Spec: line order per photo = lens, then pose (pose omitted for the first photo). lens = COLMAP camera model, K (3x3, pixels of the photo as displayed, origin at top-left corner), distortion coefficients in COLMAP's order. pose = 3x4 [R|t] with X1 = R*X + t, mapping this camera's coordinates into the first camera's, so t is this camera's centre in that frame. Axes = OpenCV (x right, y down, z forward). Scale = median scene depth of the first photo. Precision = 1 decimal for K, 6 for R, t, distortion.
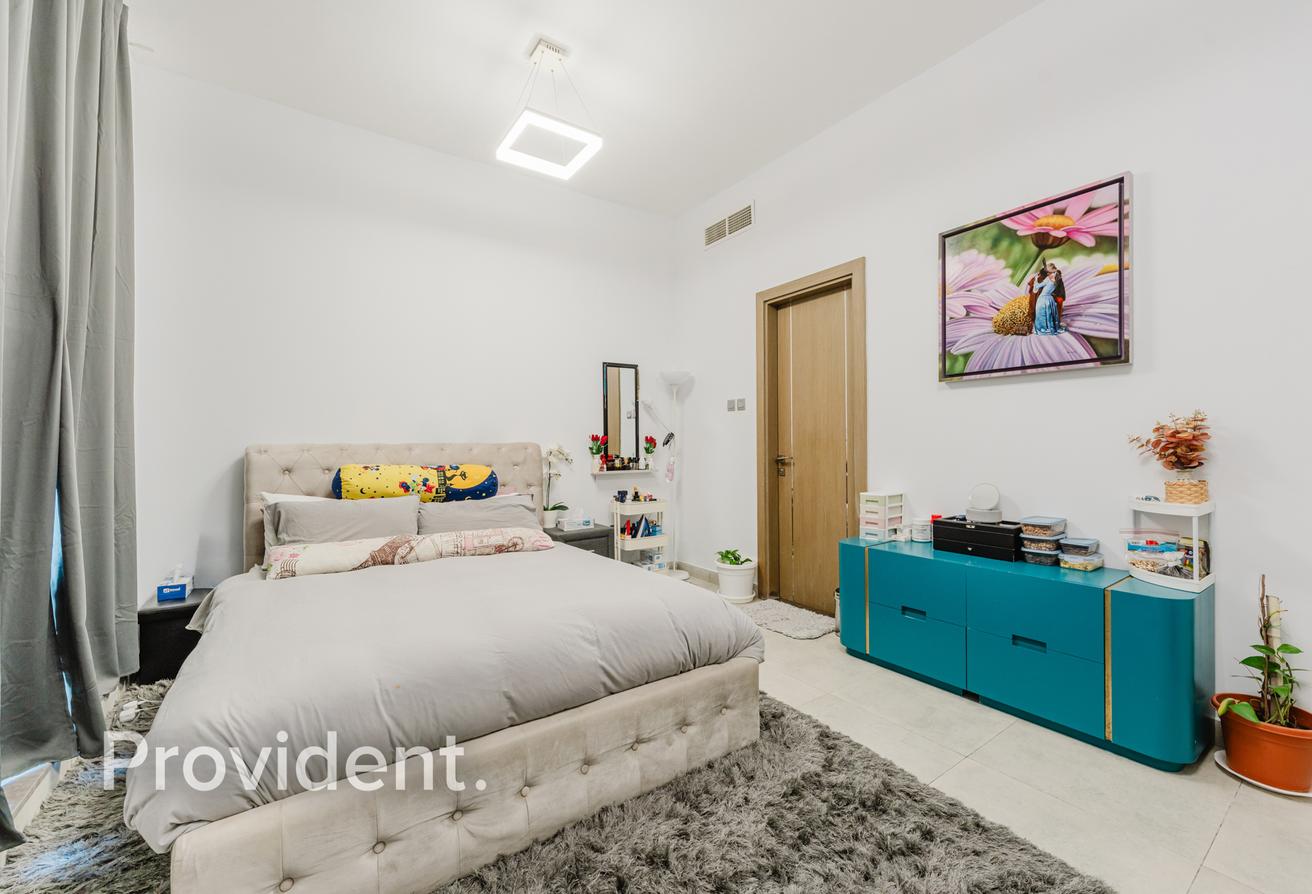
lens RADIAL K [[523.5, 0, 652.6], [0, 523.5, 449.4], [0, 0, 1]] dist [0.000734, -0.000363]
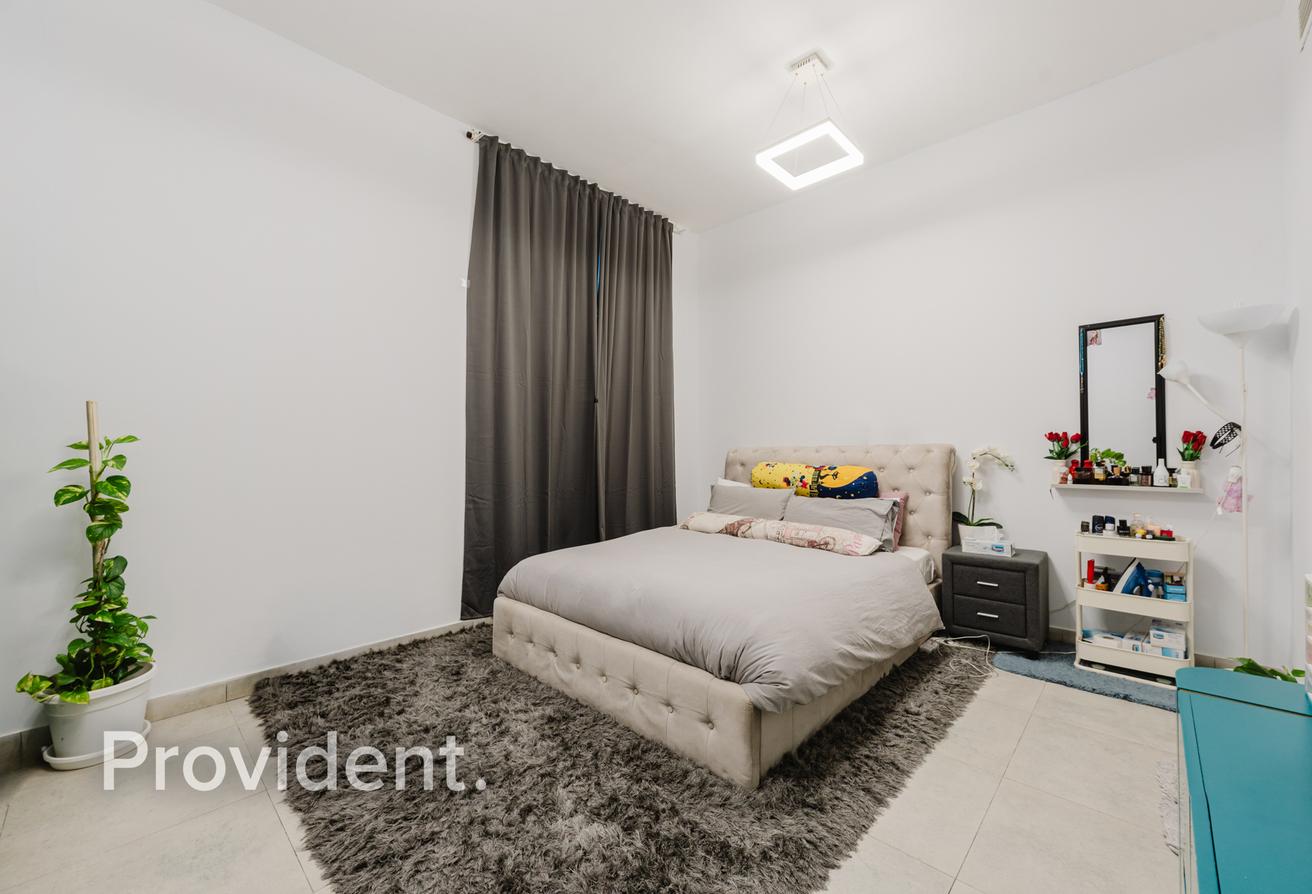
lens RADIAL K [[523.5, 0, 652.6], [0, 523.5, 449.4], [0, 0, 1]] dist [0.000734, -0.000363]
pose [[0.196094, 0.005436, -0.980570, 0.639355], [-0.002364, 0.999984, 0.005071, -0.008926], [0.980582, 0.001323, 0.196104, 0.425047]]
